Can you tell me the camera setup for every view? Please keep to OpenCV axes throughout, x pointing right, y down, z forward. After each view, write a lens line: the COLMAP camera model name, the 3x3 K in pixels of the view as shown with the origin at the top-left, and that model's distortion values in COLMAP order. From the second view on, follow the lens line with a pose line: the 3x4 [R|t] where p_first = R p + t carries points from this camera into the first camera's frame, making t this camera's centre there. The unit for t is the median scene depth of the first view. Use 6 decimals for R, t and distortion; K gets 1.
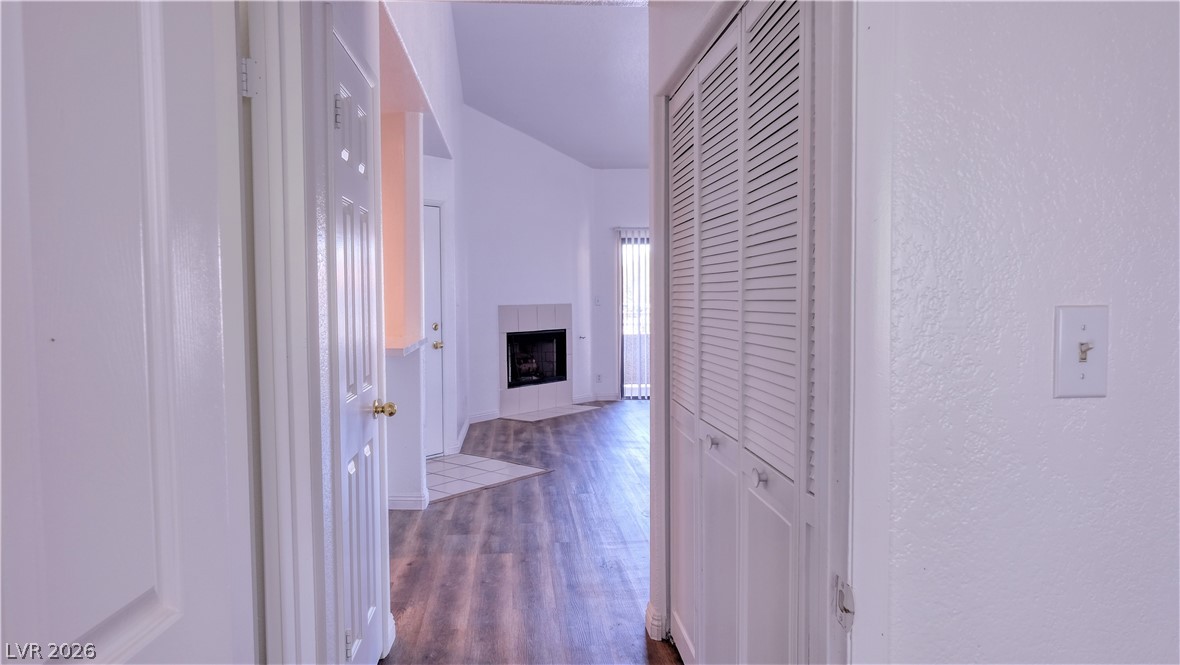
lens RADIAL K [[738.1, 0, 593.5], [0, 738.1, 328.1], [0, 0, 1]] dist [-0.008829, -0.001883]
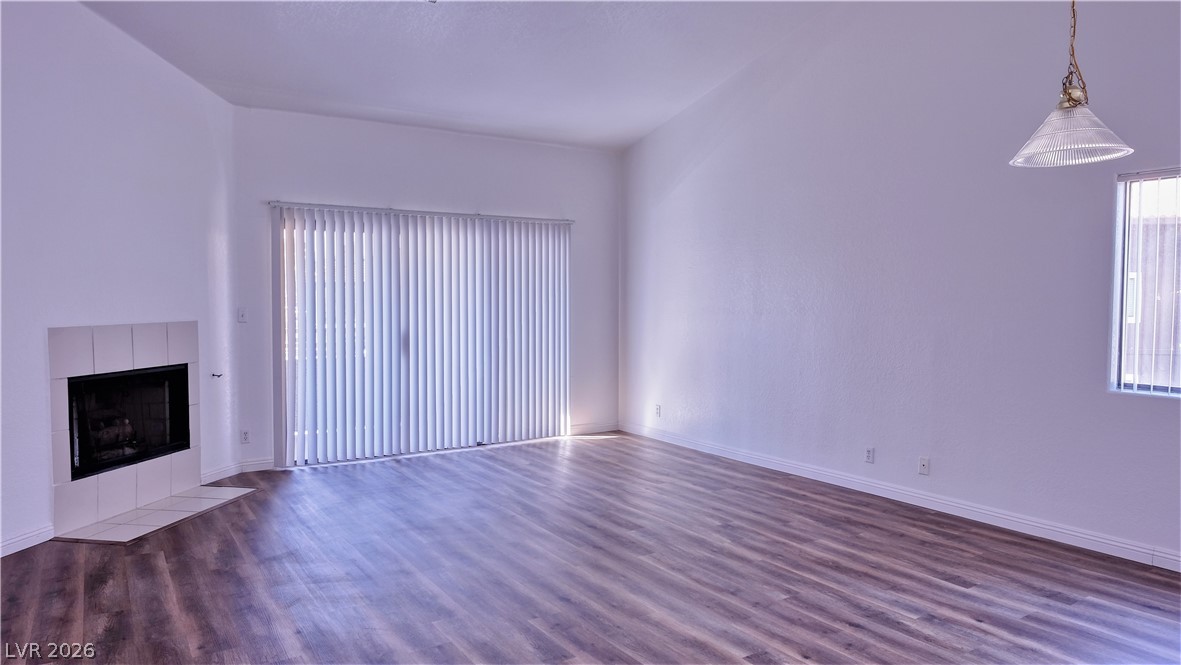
lens RADIAL K [[740.3, 0, 585.4], [0, 740.3, 330.0], [0, 0, 1]] dist [-0.009070, -0.001529]
pose [[0.885179, -0.009124, 0.465161, -0.032690], [0.009111, 0.999956, 0.002276, -0.026245], [-0.465161, 0.002223, 0.885223, 0.342911]]
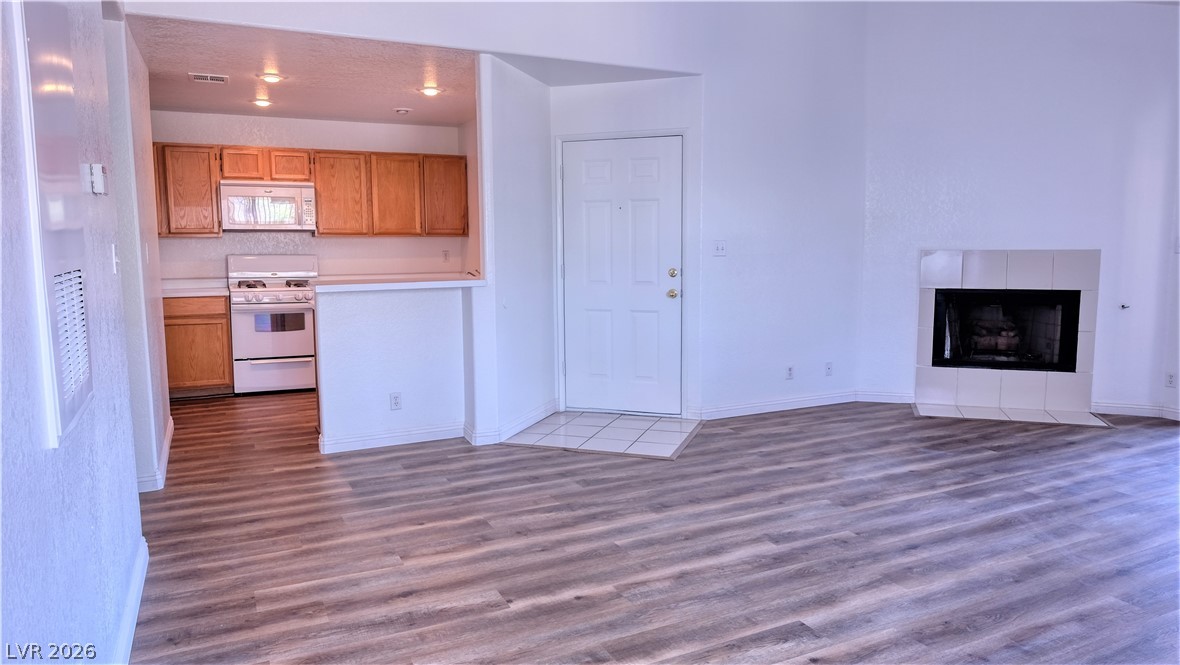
lens RADIAL K [[766.1, 0, 590.0], [0, 766.1, 332.5], [0, 0, 1]] dist [-0.013344, -0.002080]
pose [[0.354323, 0.117353, -0.927730, 0.447196], [-0.035854, 0.993070, 0.111925, -0.021449], [0.934436, -0.006395, 0.356075, 0.423674]]
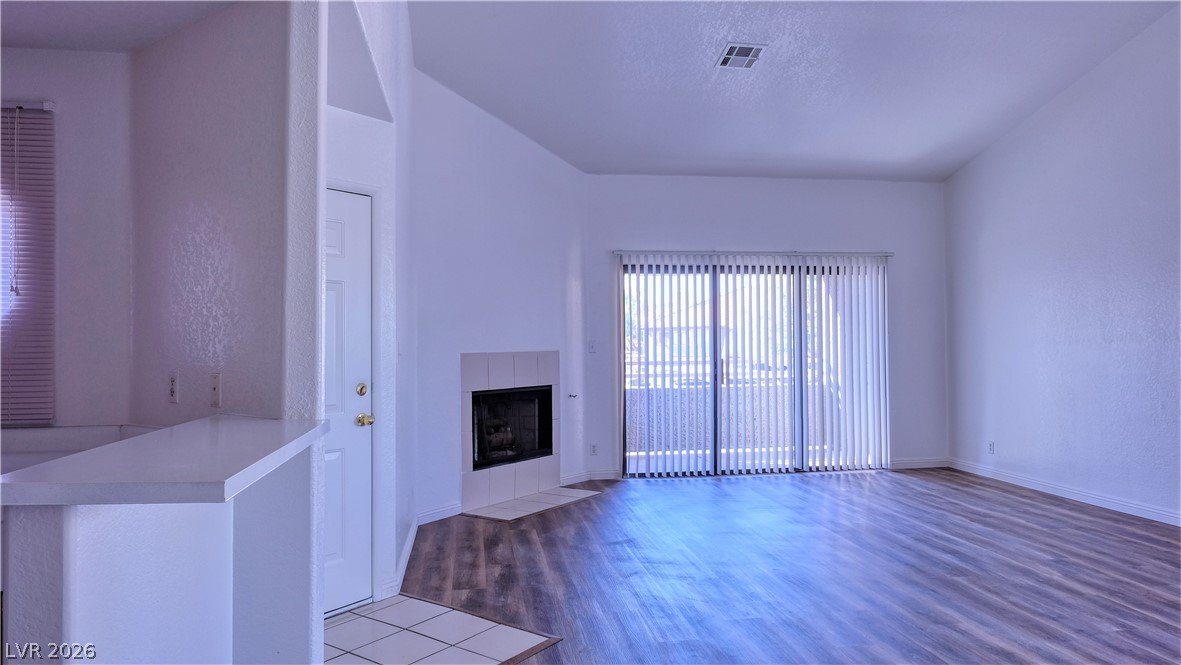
lens RADIAL K [[738.8, 0, 594.0], [0, 738.8, 328.1], [0, 0, 1]] dist [-0.008829, -0.001883]
pose [[0.998183, 0.000709, 0.060258, -0.042934], [0.003048, 0.998057, -0.062230, -0.010266], [-0.060185, 0.062300, 0.996241, 0.275367]]
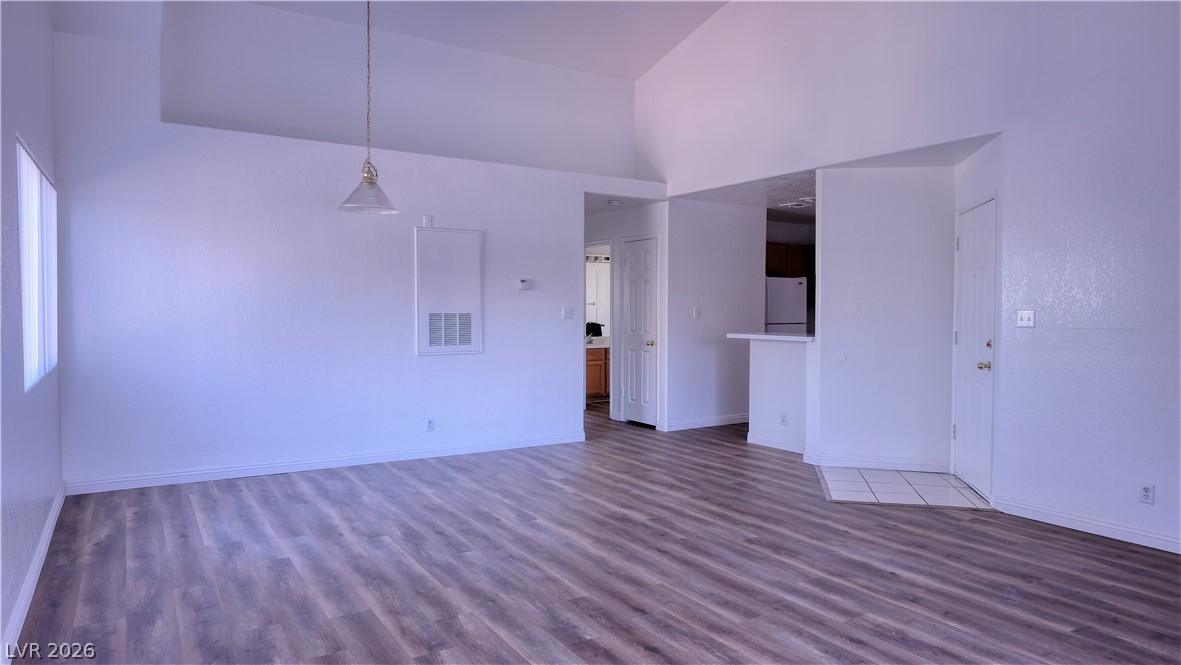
lens RADIAL K [[738.8, 0, 594.0], [0, 738.8, 328.1], [0, 0, 1]] dist [-0.008829, -0.001883]
pose [[-0.888837, 0.016604, -0.457923, 0.409803], [-0.017564, 0.997374, 0.070257, -0.051003], [0.457887, 0.070490, -0.886211, 1.118081]]
